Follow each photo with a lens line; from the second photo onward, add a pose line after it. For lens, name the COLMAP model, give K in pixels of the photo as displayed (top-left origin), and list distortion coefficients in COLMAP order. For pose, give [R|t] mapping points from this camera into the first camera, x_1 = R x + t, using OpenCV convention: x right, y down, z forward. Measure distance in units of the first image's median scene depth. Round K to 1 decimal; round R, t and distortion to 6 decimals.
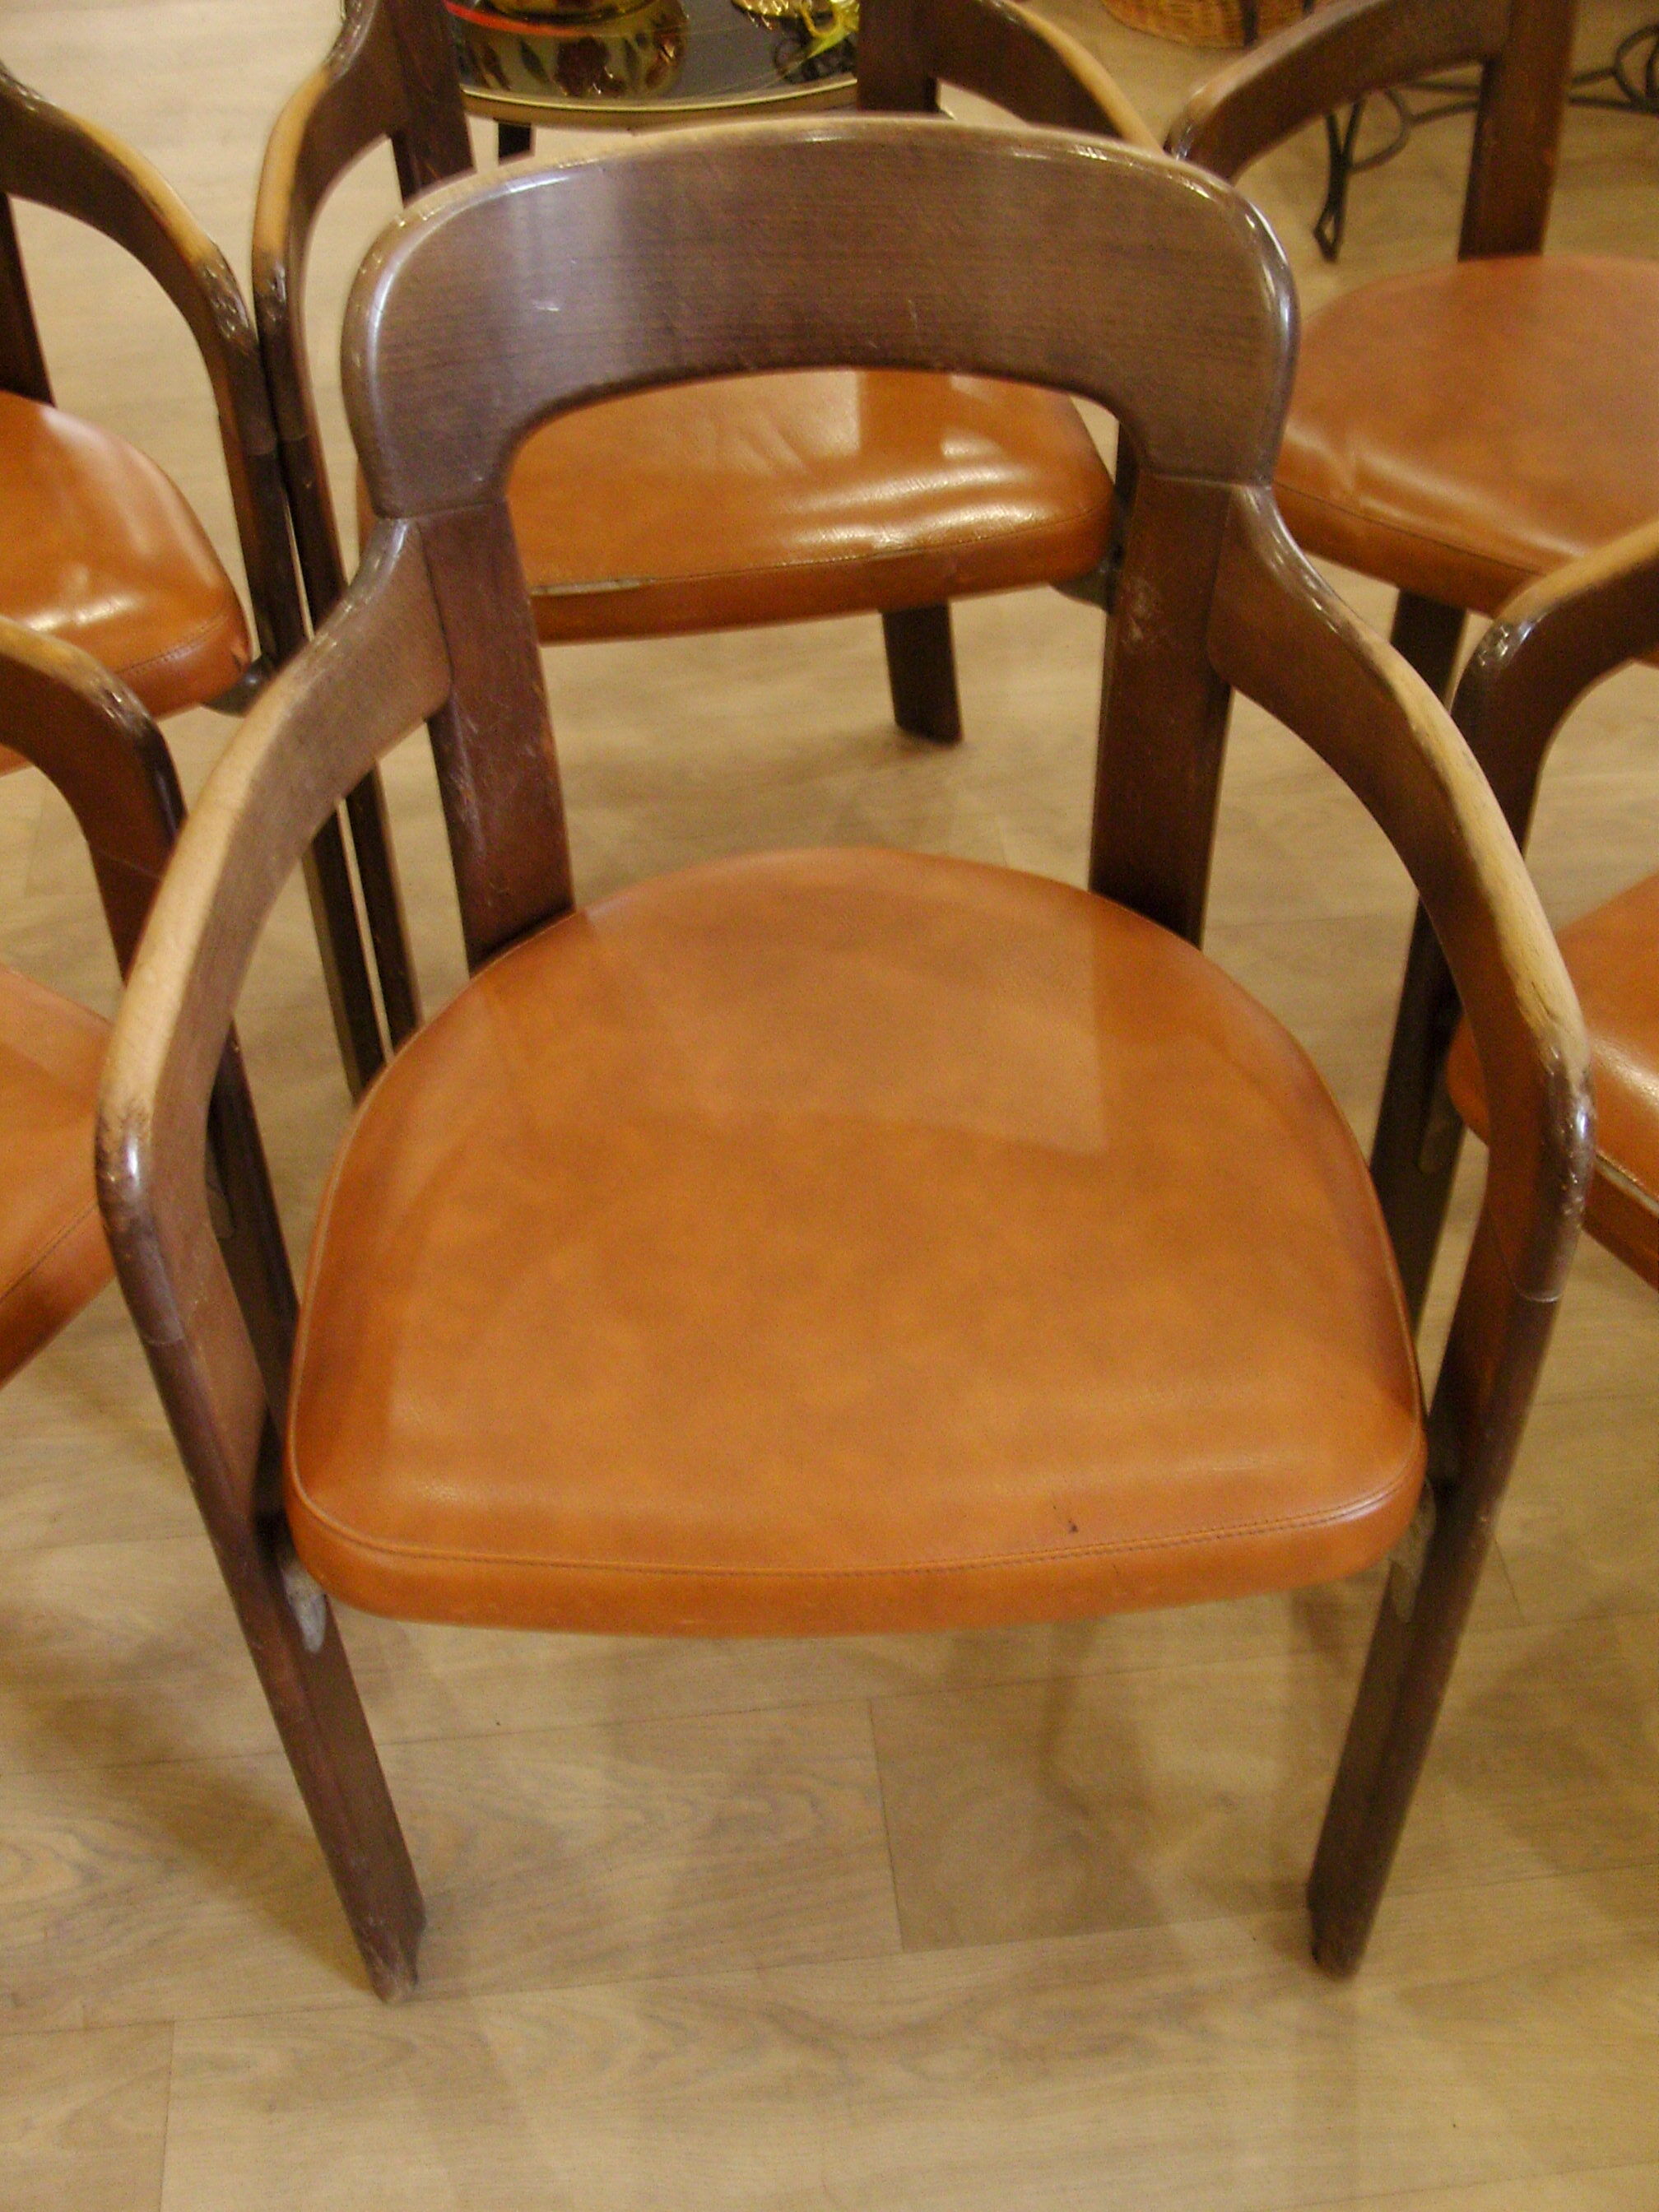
lens RADIAL K [[2551.2, 0, 816.7], [0, 2551.2, 1108.3], [0, 0, 1]] dist [-0.095993, 0.000000]
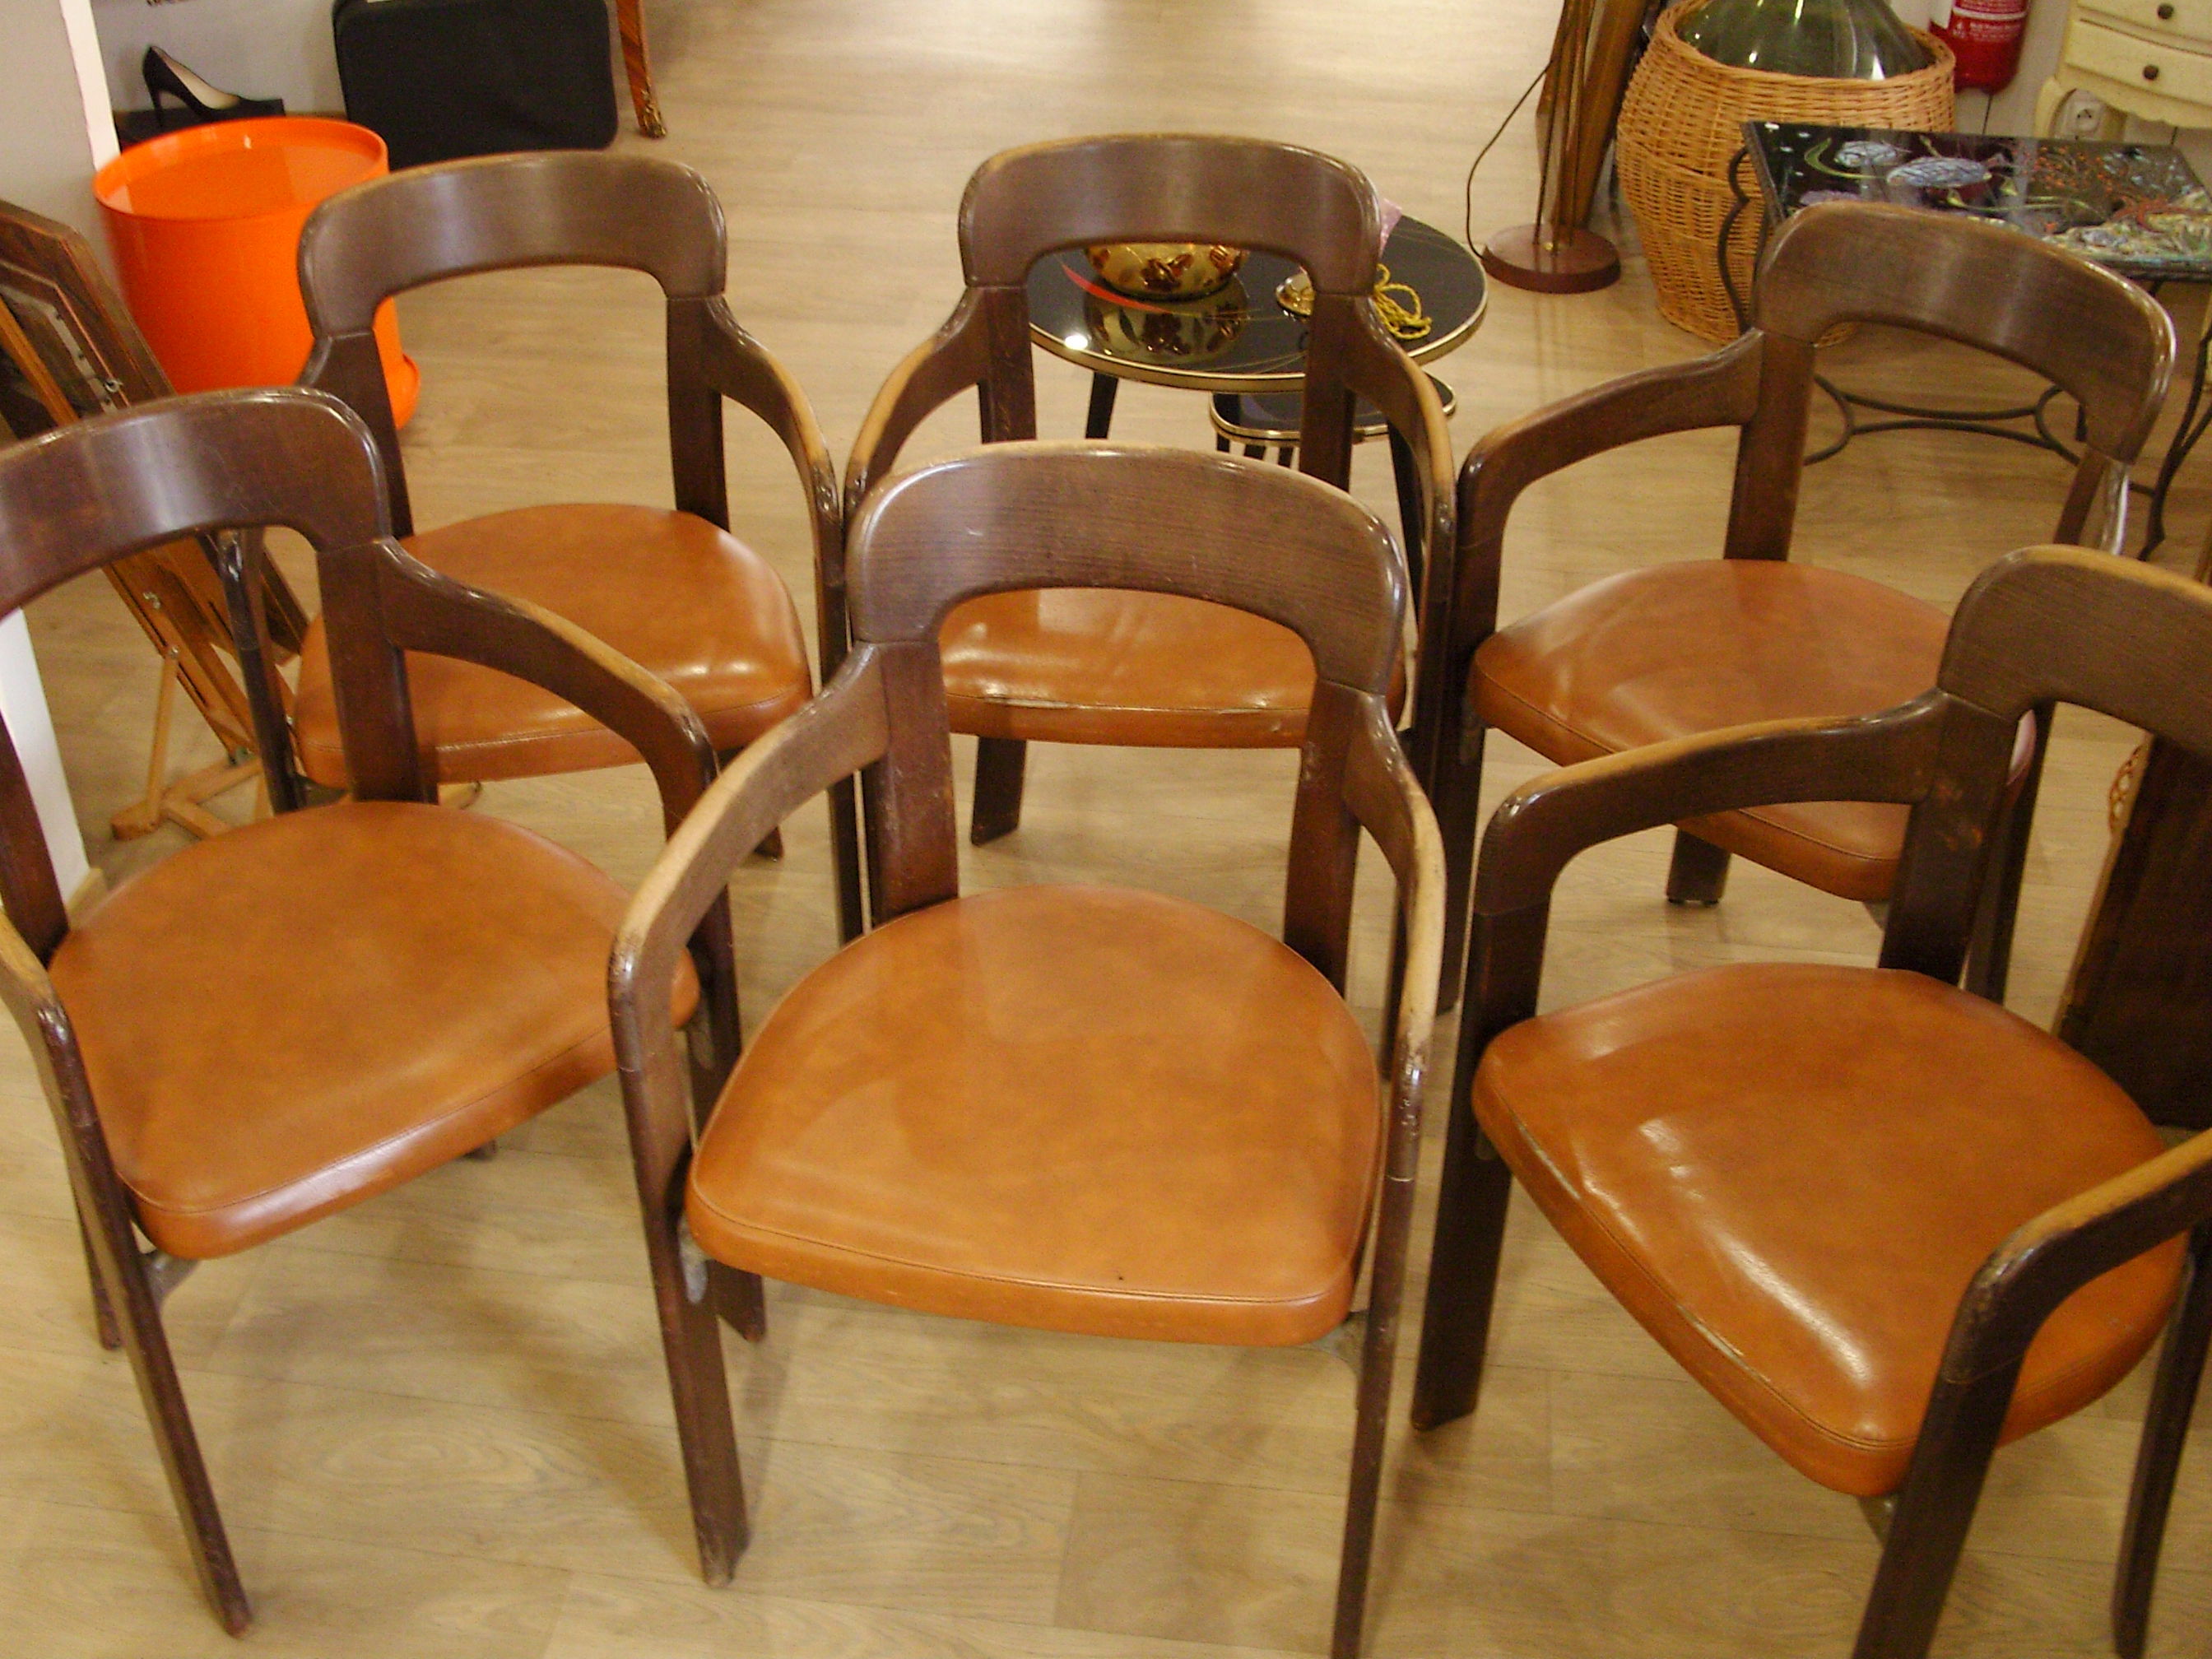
lens RADIAL K [[2551.2, 0, 1114.2], [0, 2551.2, 831.5], [0, 0, 1]] dist [-0.095993, 0.000000]
pose [[0.975130, 0.149033, -0.164048, 0.241271], [-0.172792, 0.974727, -0.141597, 0.084385], [0.138799, 0.166422, 0.976237, -0.509596]]
